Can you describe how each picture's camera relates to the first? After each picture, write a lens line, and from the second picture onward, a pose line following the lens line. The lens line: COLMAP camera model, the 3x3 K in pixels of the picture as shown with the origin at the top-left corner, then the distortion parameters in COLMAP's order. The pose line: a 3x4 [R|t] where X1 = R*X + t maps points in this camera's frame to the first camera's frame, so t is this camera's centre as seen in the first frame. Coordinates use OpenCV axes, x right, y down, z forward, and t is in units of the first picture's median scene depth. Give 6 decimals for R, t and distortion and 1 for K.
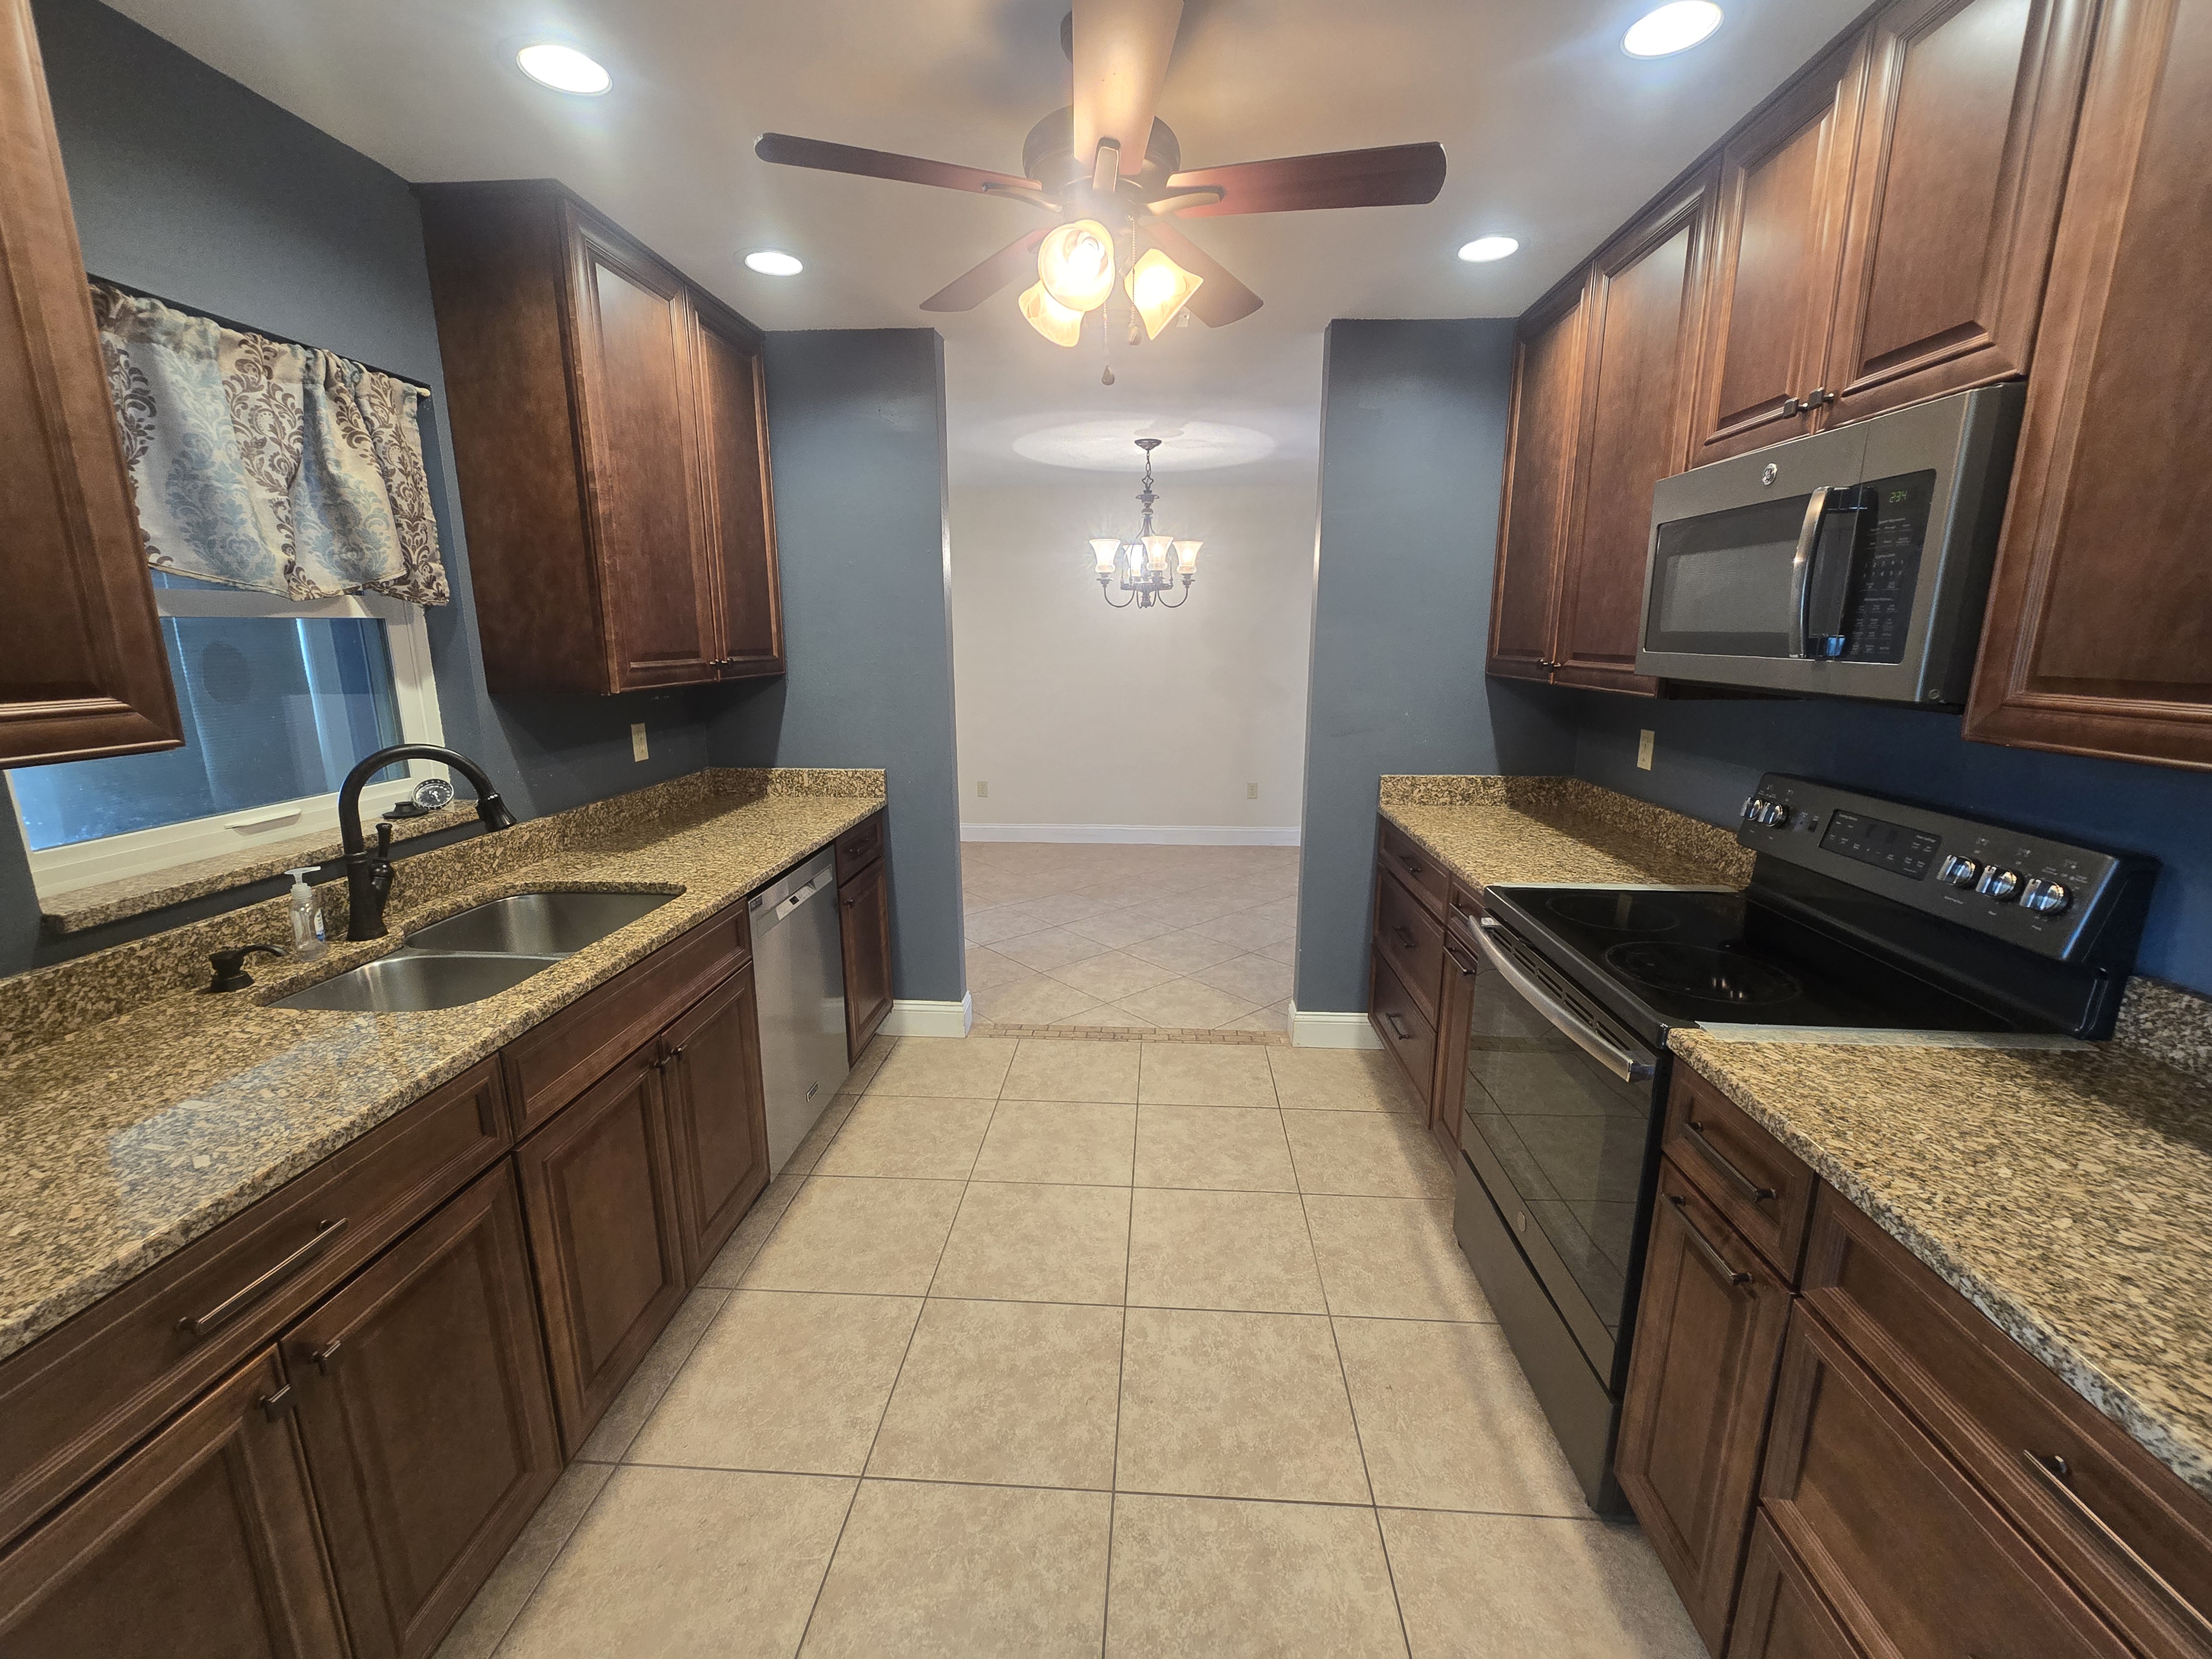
lens RADIAL K [[914.1, 0, 1106.0], [0, 914.1, 829.5], [0, 0, 1]] dist [-0.001171, 0.000601]
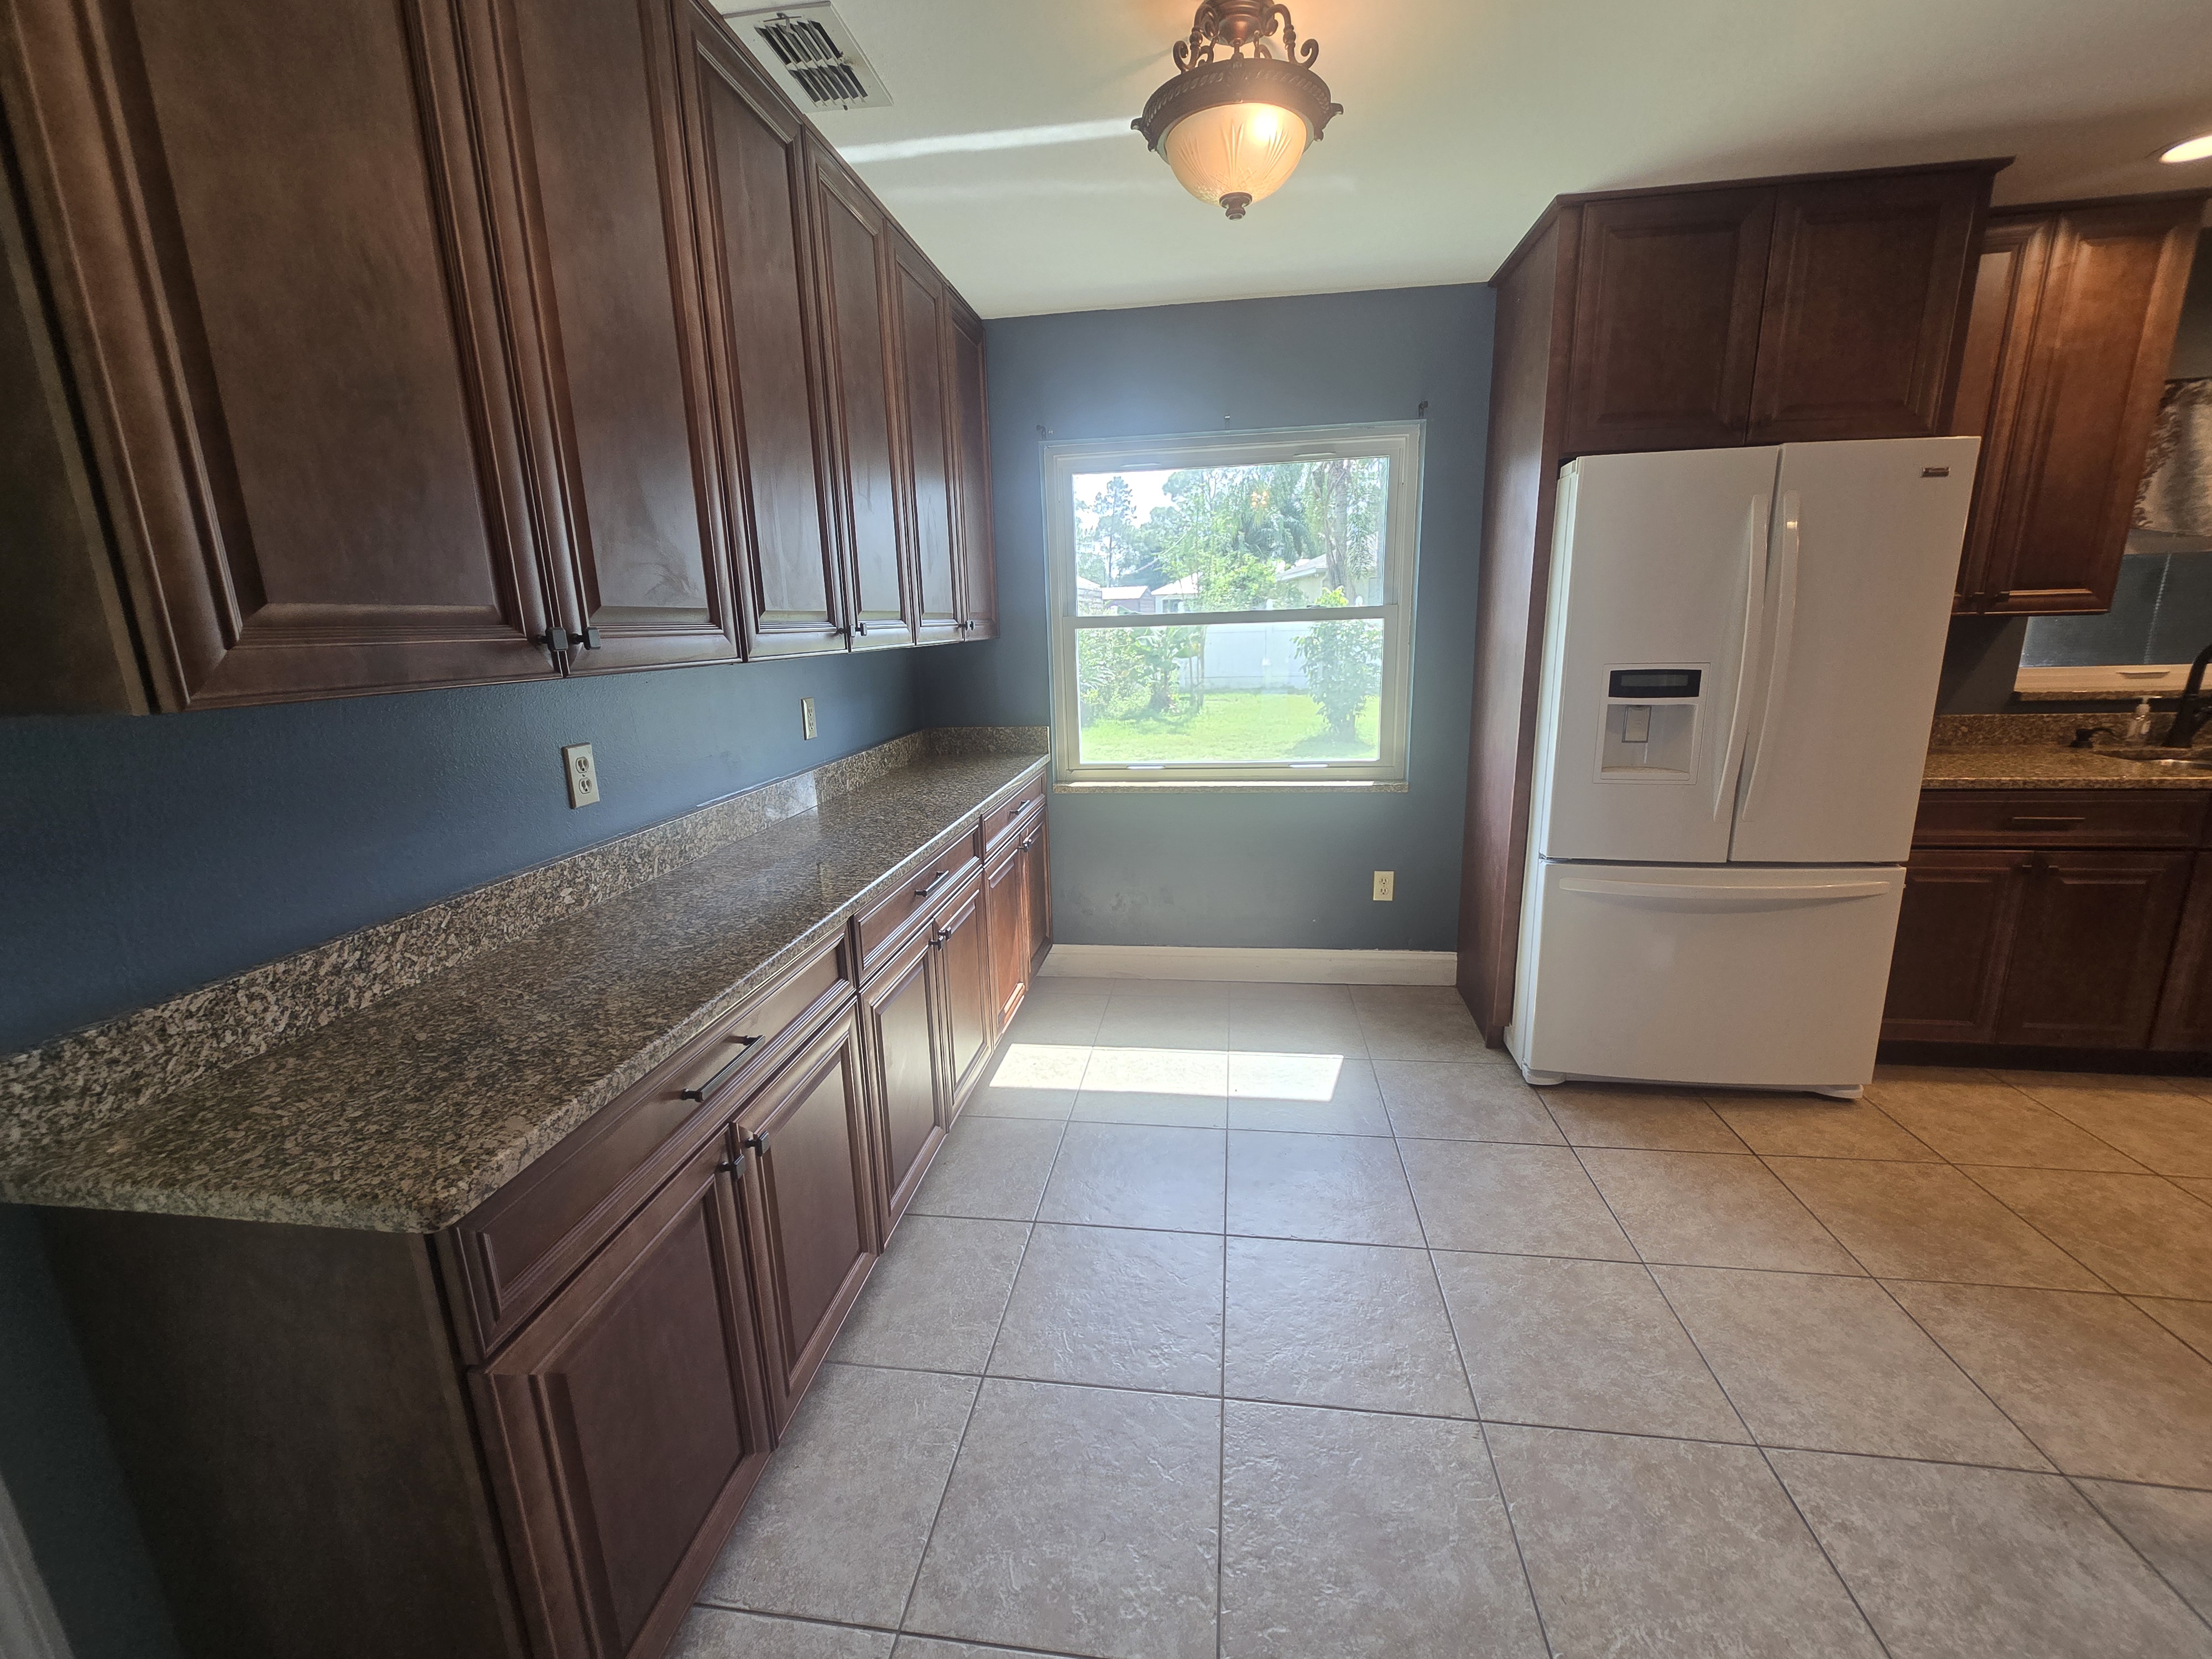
lens RADIAL K [[914.1, 0, 1106.0], [0, 914.1, 829.5], [0, 0, 1]] dist [-0.001171, 0.000601]
pose [[-0.066686, 0.233572, -0.970050, 1.134842], [-0.189677, 0.951518, 0.242149, 0.268849], [0.979579, 0.200144, -0.019149, -0.982662]]
